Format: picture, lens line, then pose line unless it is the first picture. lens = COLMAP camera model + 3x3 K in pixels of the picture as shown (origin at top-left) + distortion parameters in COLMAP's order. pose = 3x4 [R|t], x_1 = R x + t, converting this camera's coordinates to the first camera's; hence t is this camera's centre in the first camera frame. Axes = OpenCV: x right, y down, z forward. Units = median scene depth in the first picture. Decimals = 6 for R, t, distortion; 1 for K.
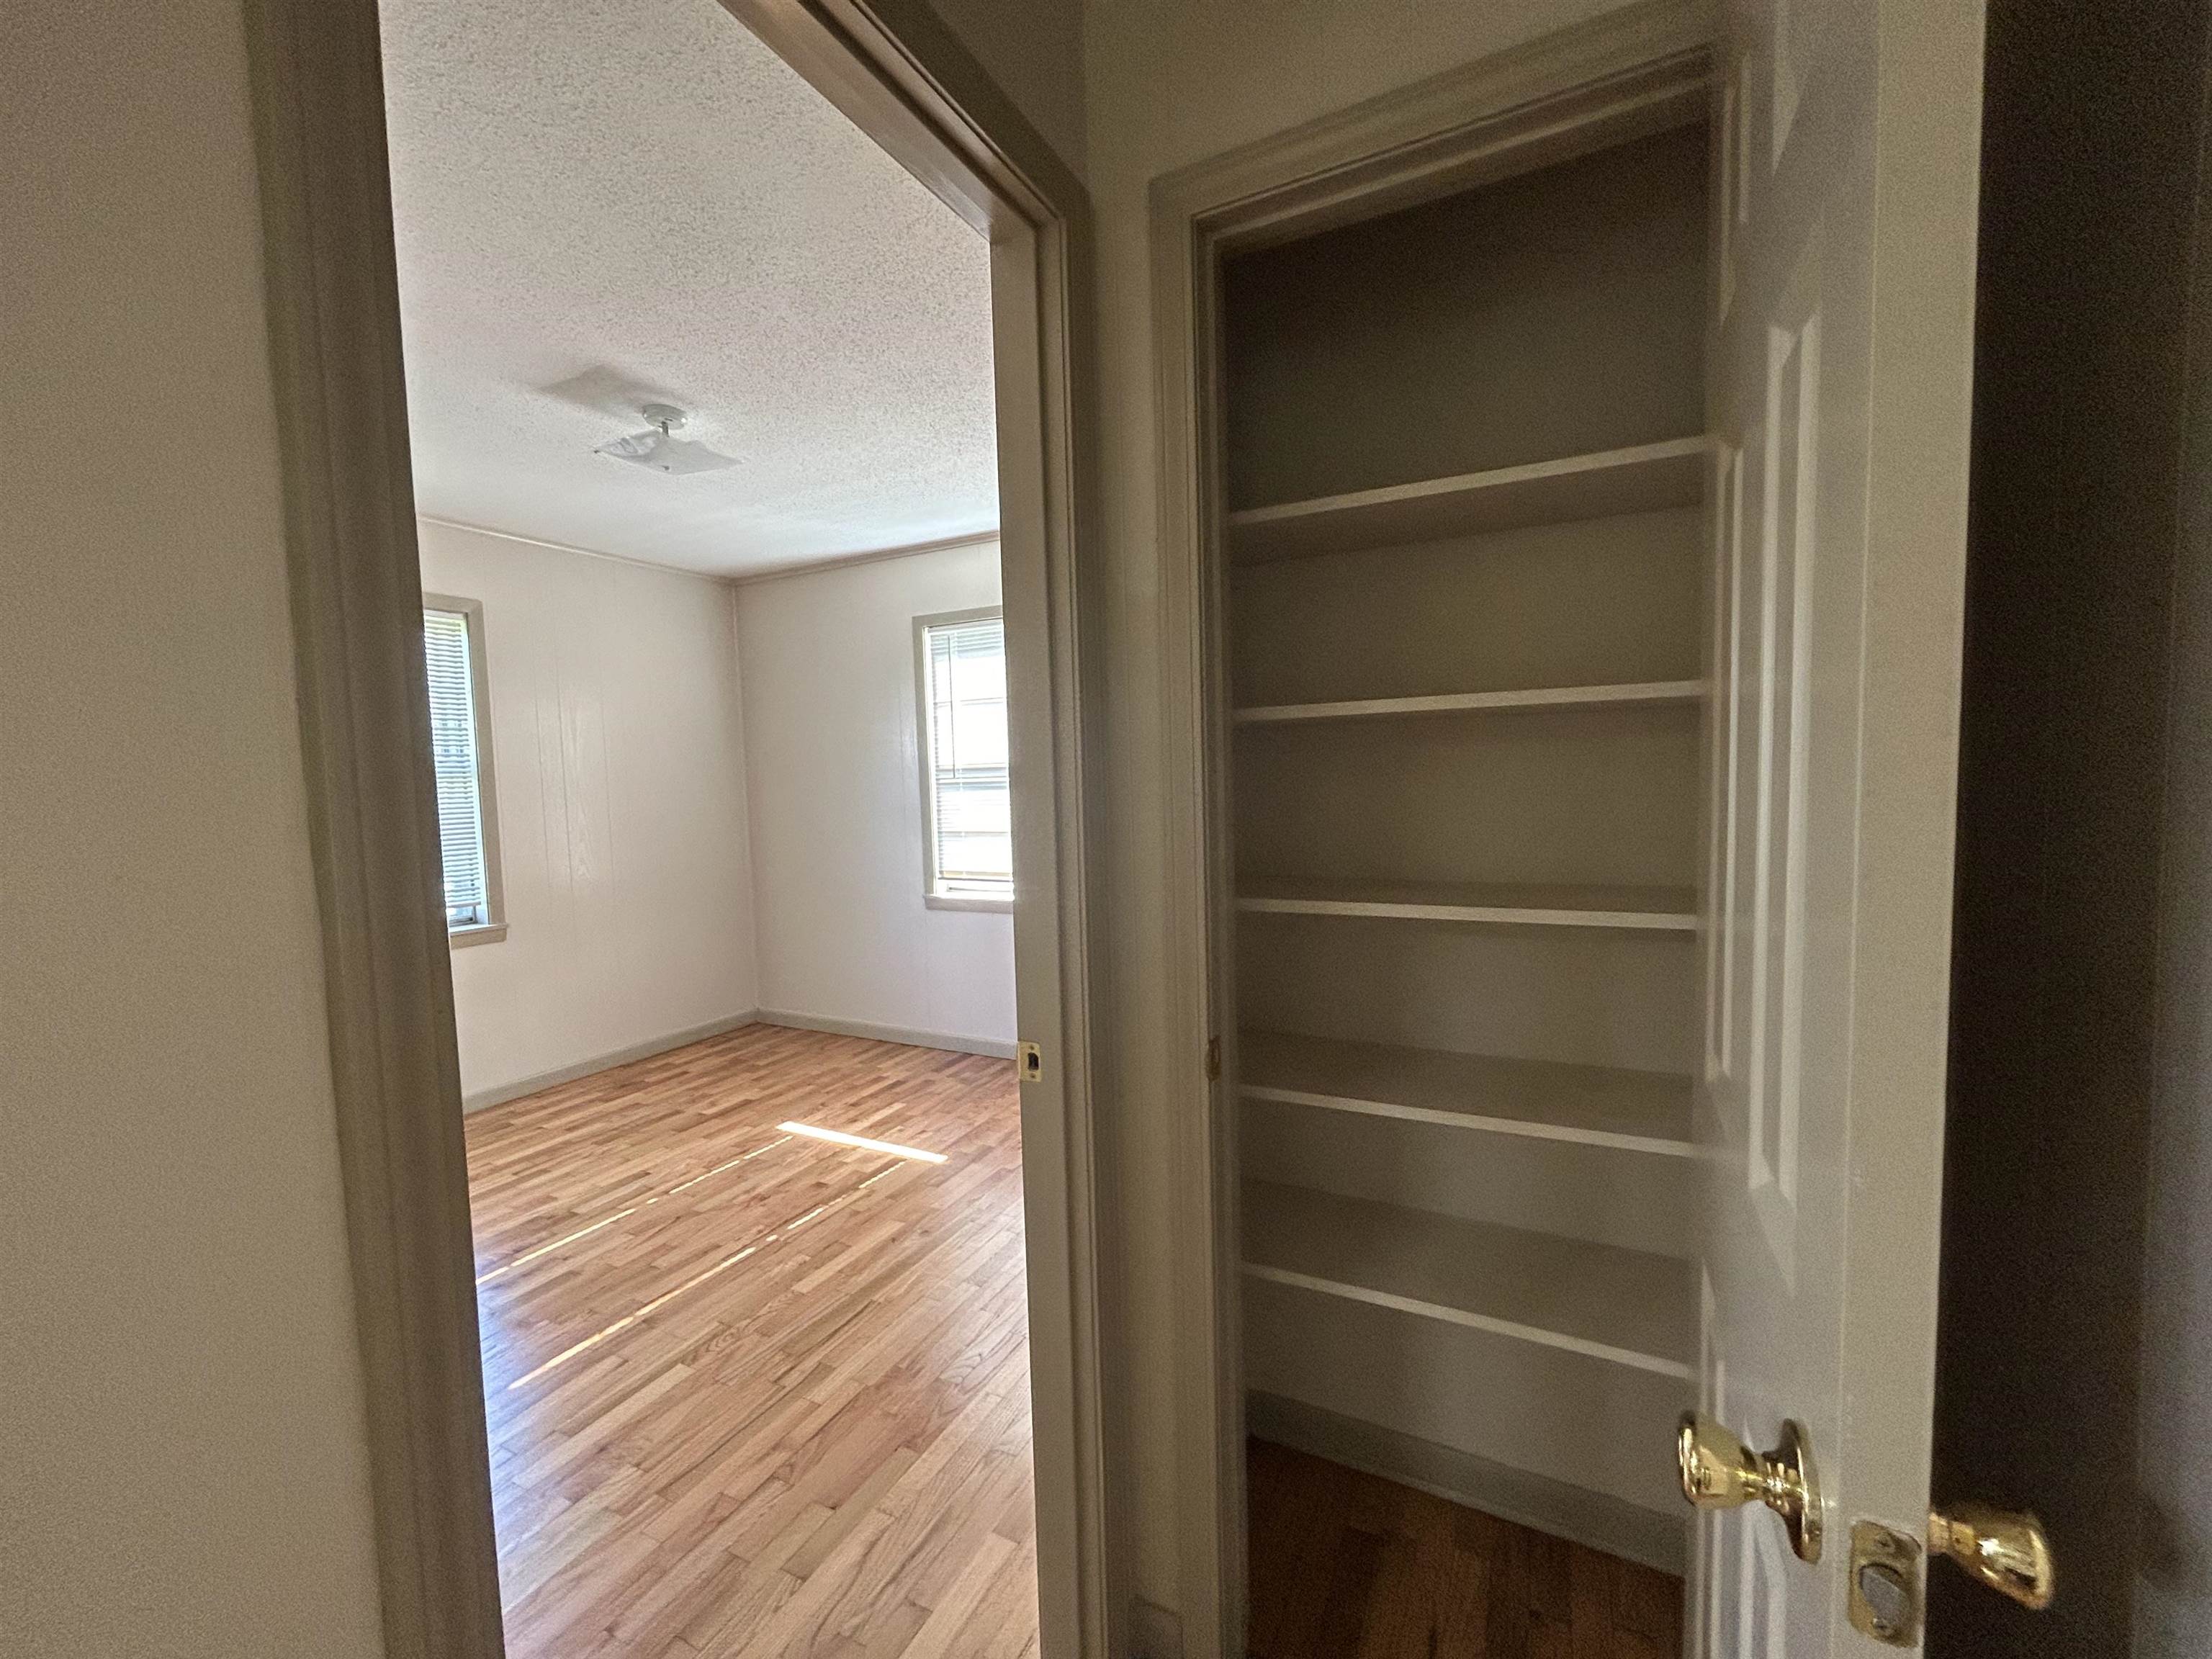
lens RADIAL K [[893.3, 0, 1106.0], [0, 893.3, 829.5], [0, 0, 1]] dist [-0.002631, -0.000045]
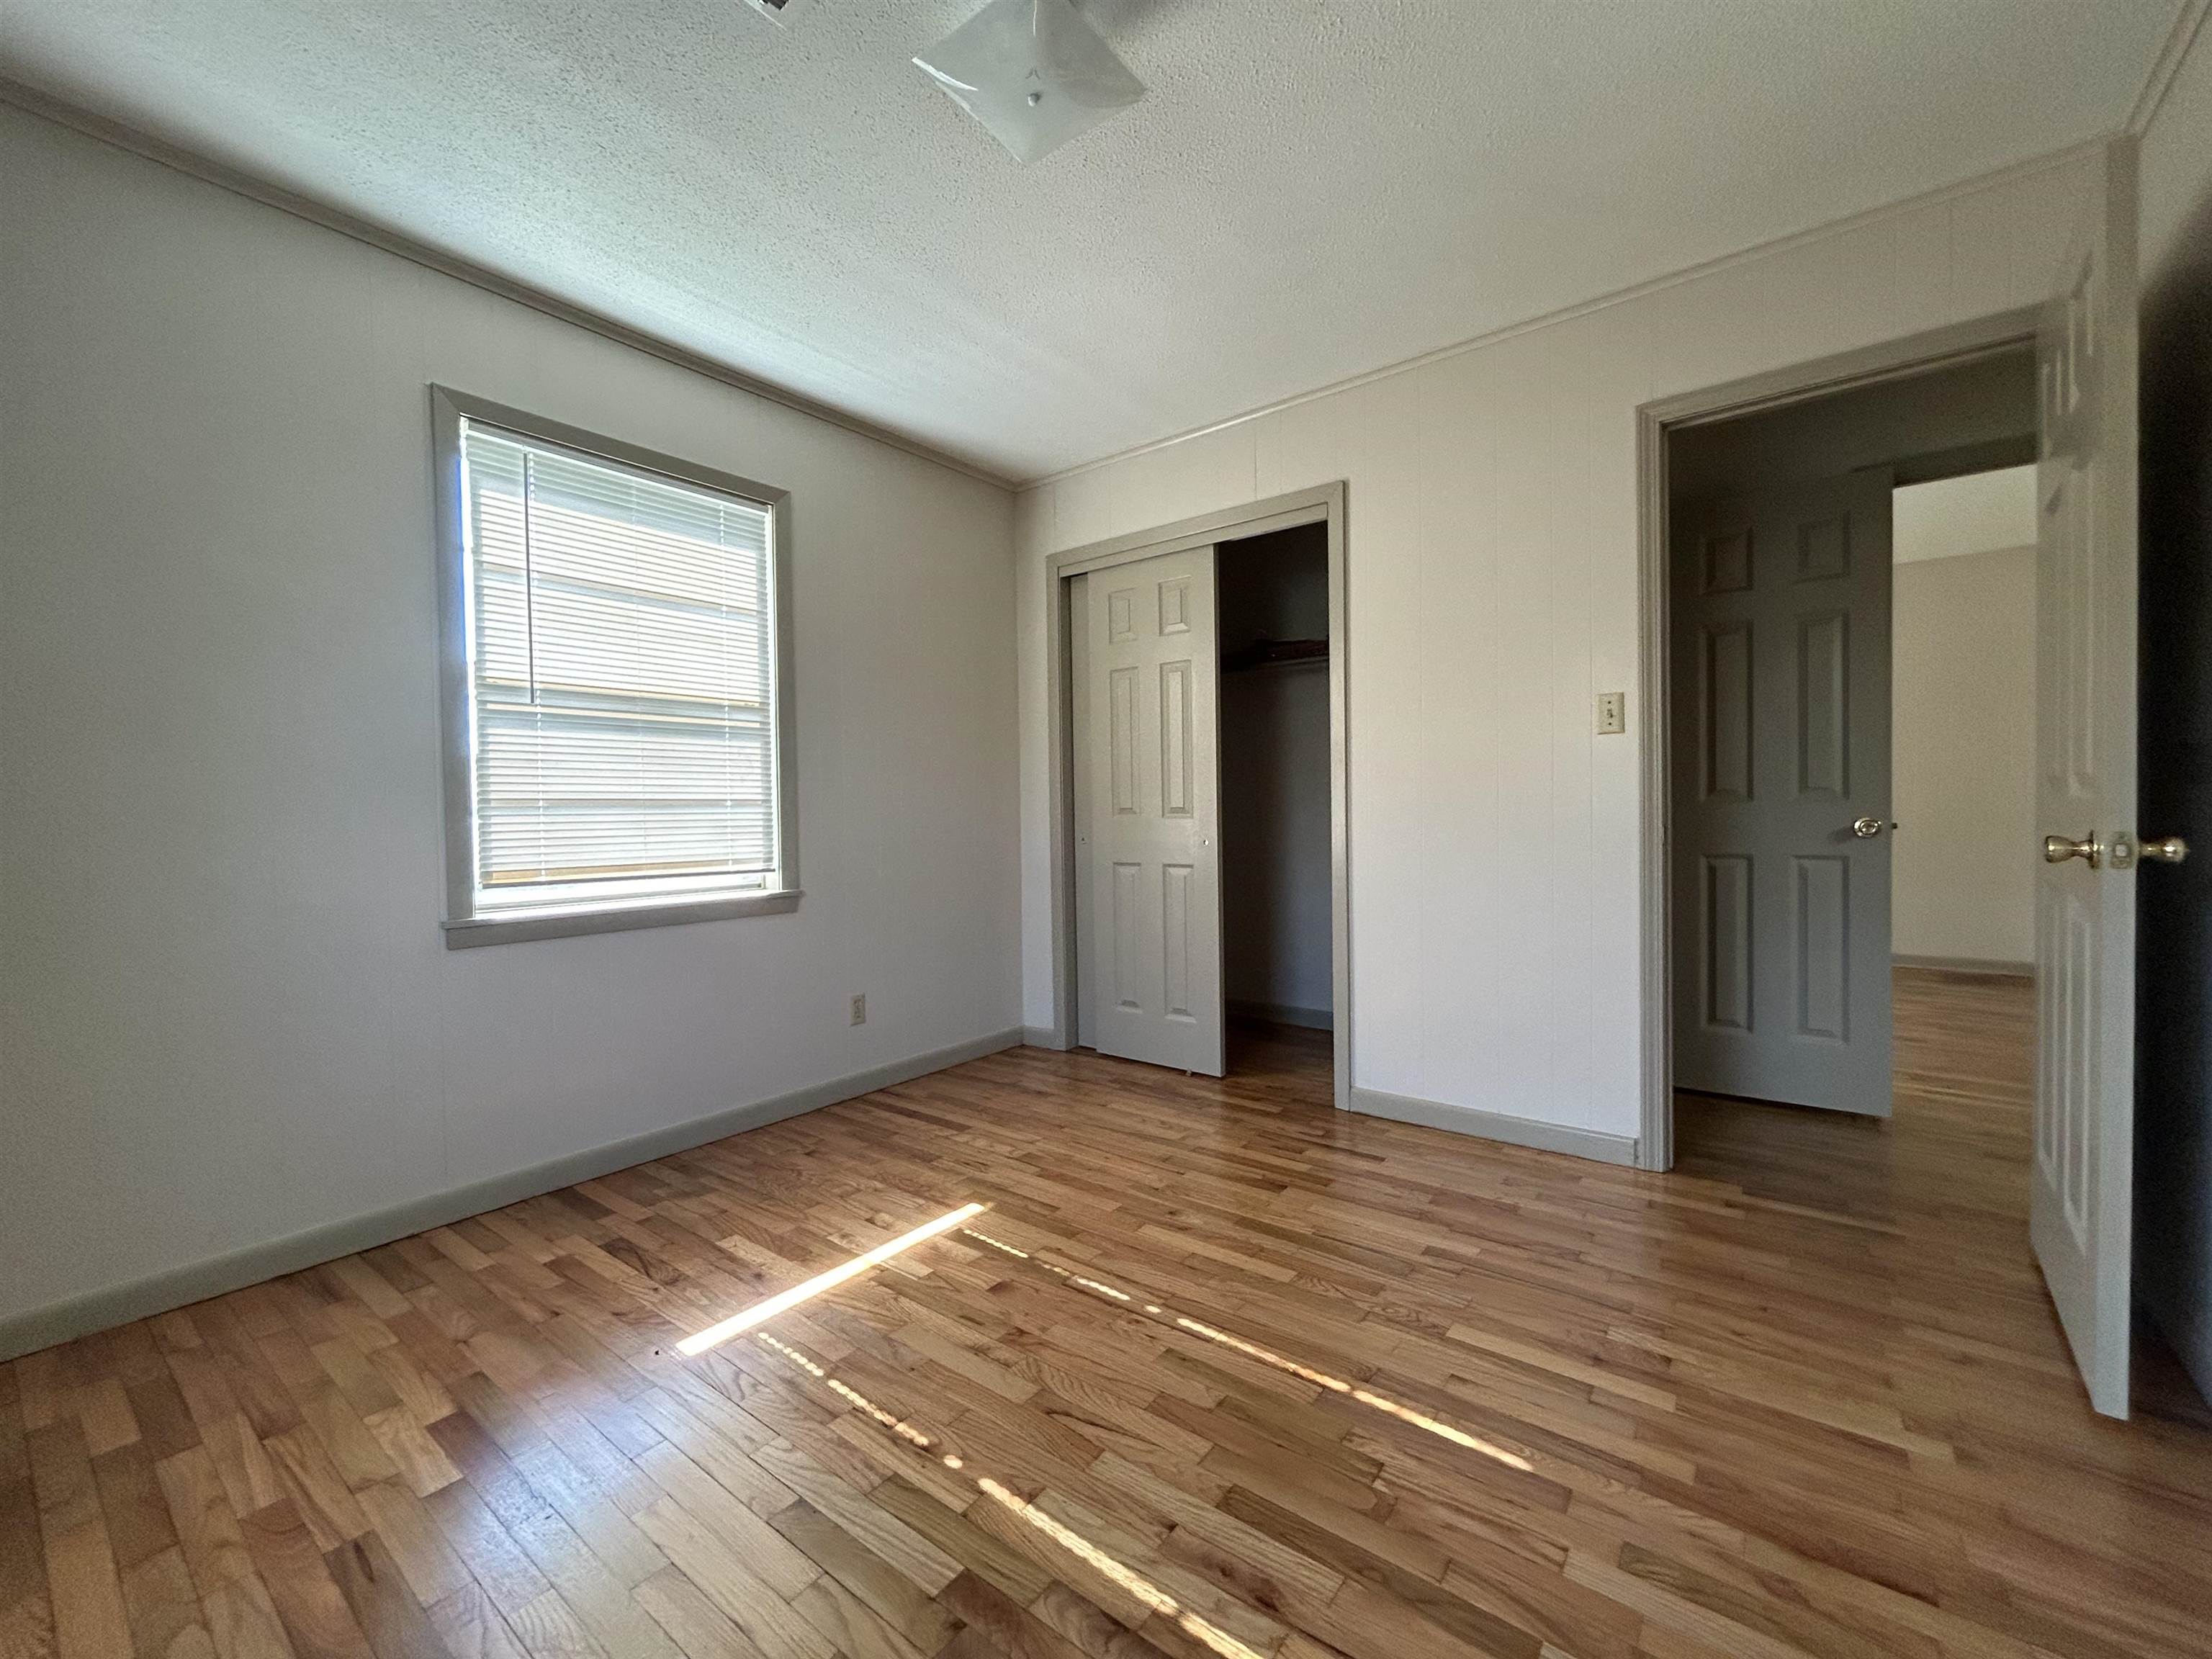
lens RADIAL K [[900.8, 0, 1099.5], [0, 900.8, 824.2], [0, 0, 1]] dist [-0.001409, -0.000193]
pose [[0.183225, 0.013353, 0.982980, -0.798031], [0.072773, 0.996980, -0.027107, 0.072477], [-0.980374, 0.076501, 0.181700, 0.658020]]
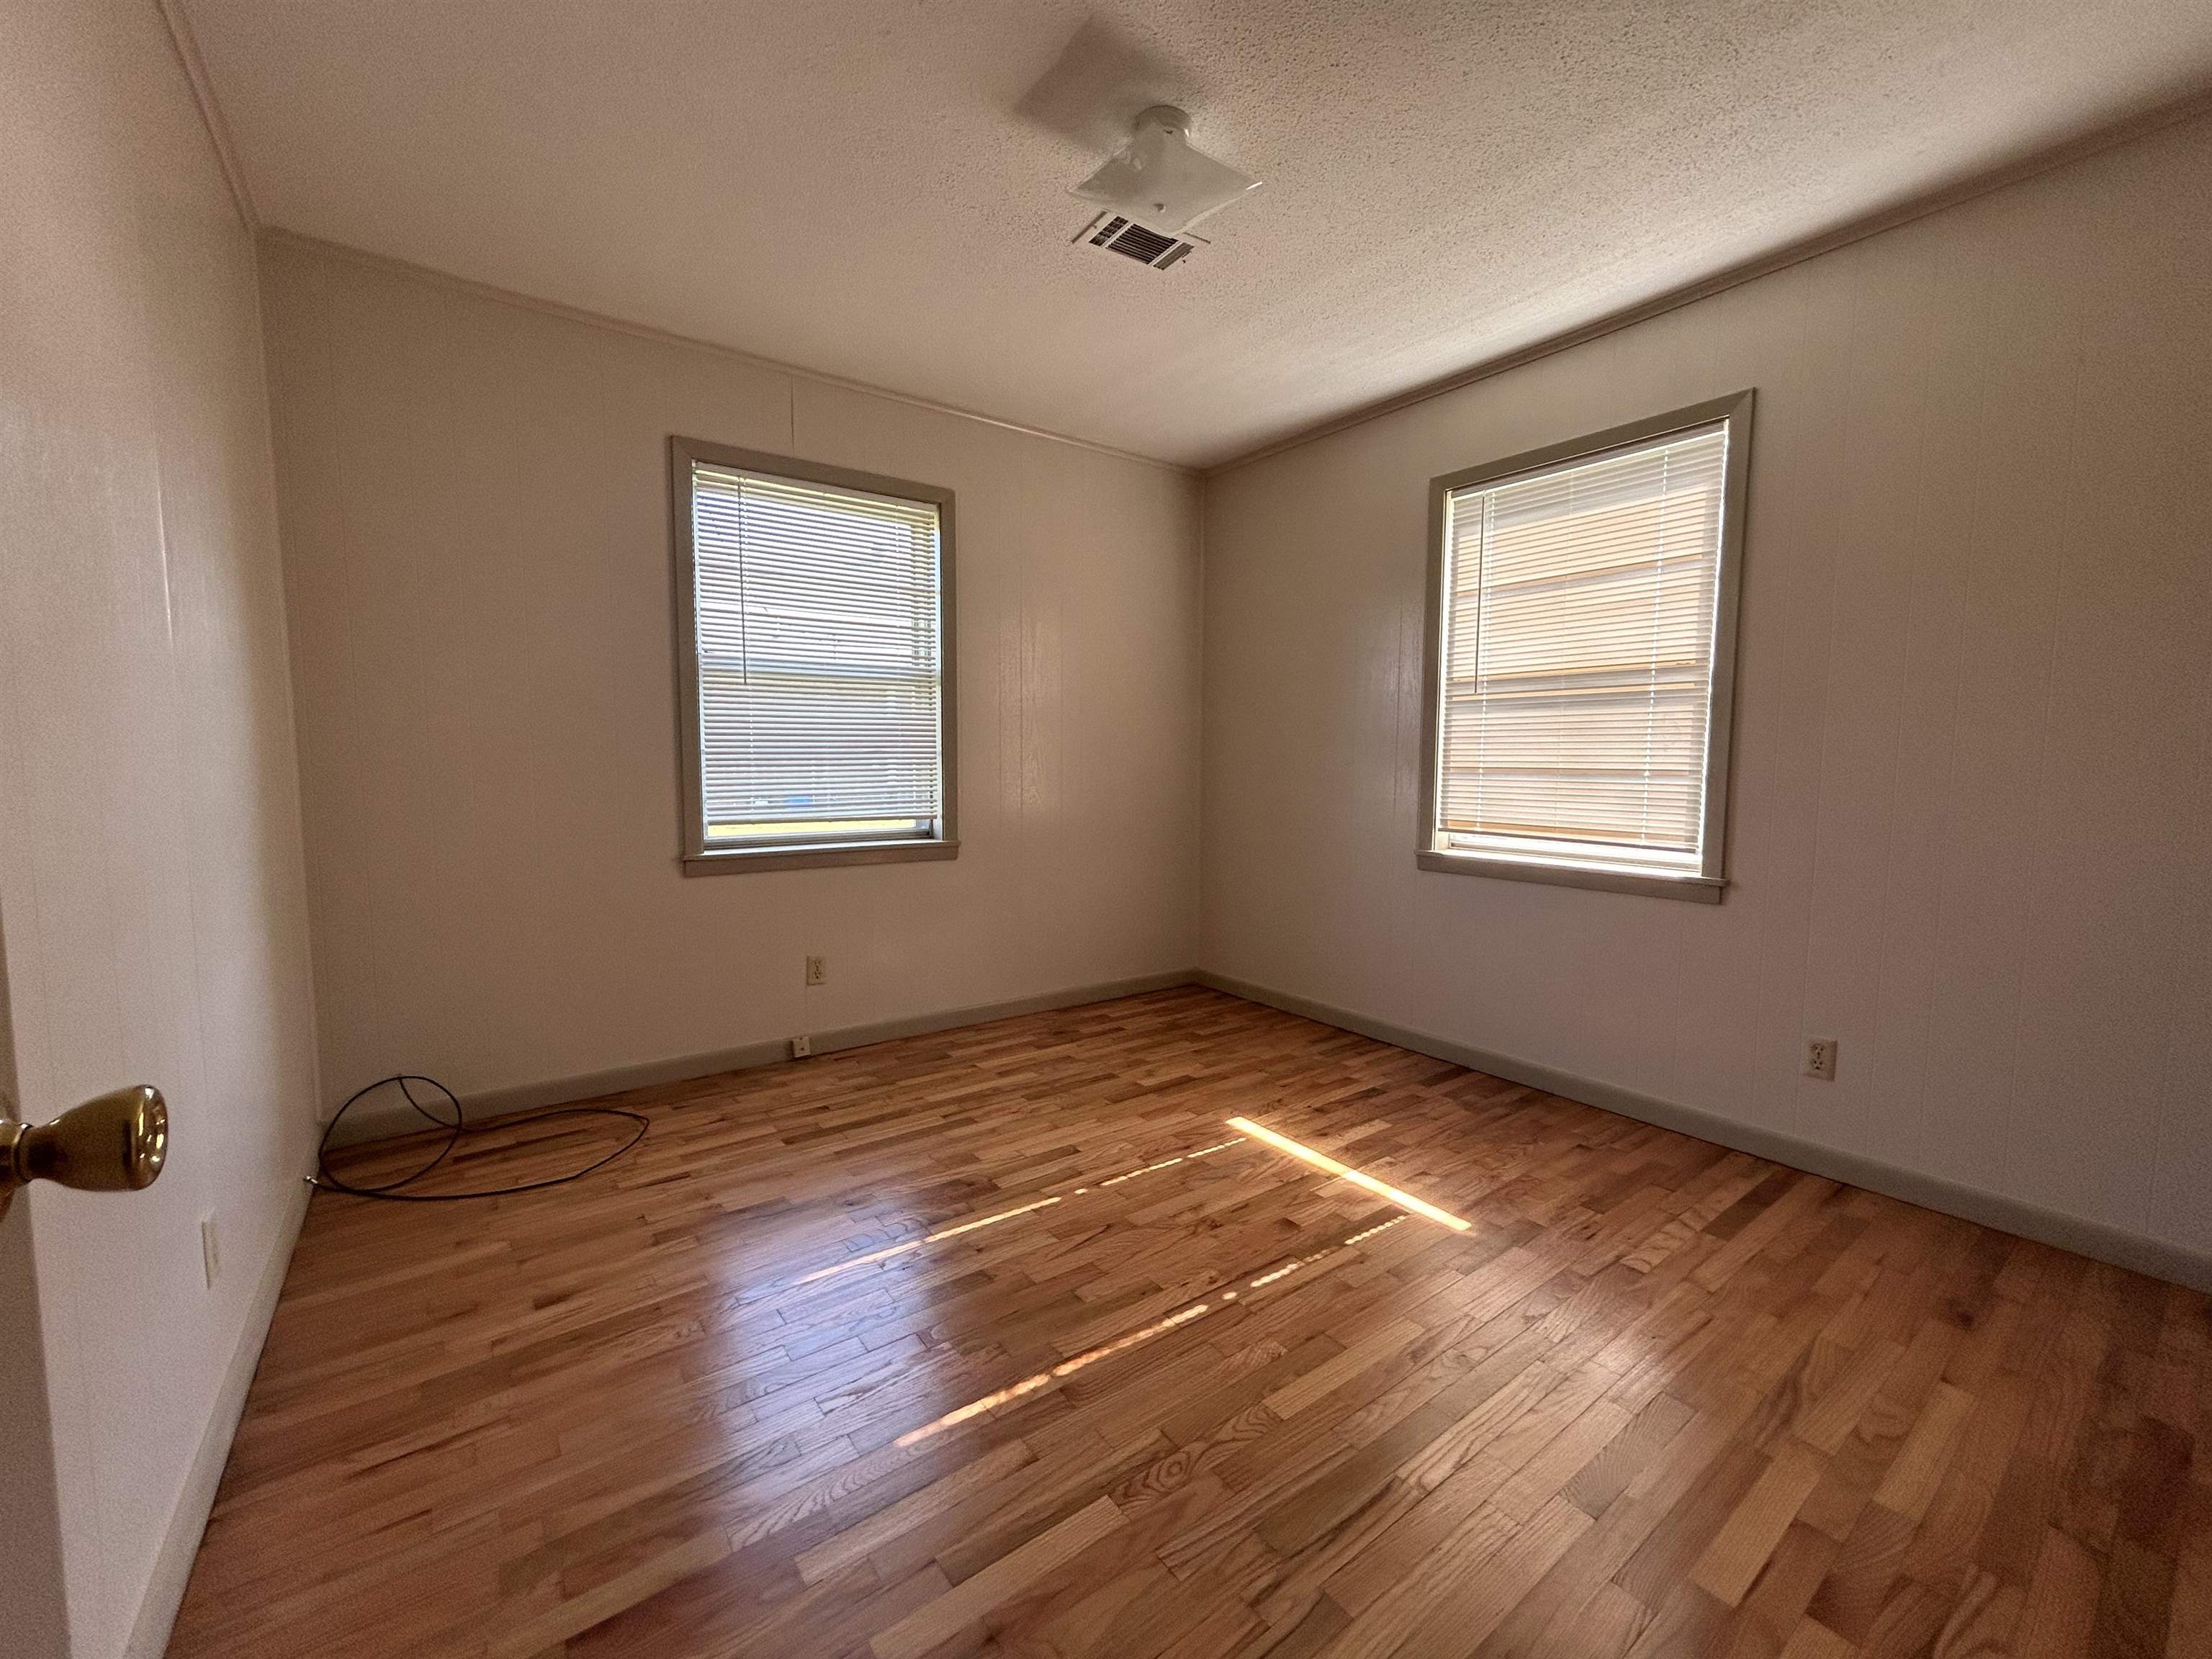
lens RADIAL K [[893.3, 0, 1106.0], [0, 893.3, 829.5], [0, 0, 1]] dist [-0.002631, -0.000045]
pose [[0.895373, 0.069611, -0.439843, -0.132973], [-0.059939, 0.997558, 0.035861, 0.054985], [0.441265, -0.005745, 0.897359, 0.247029]]
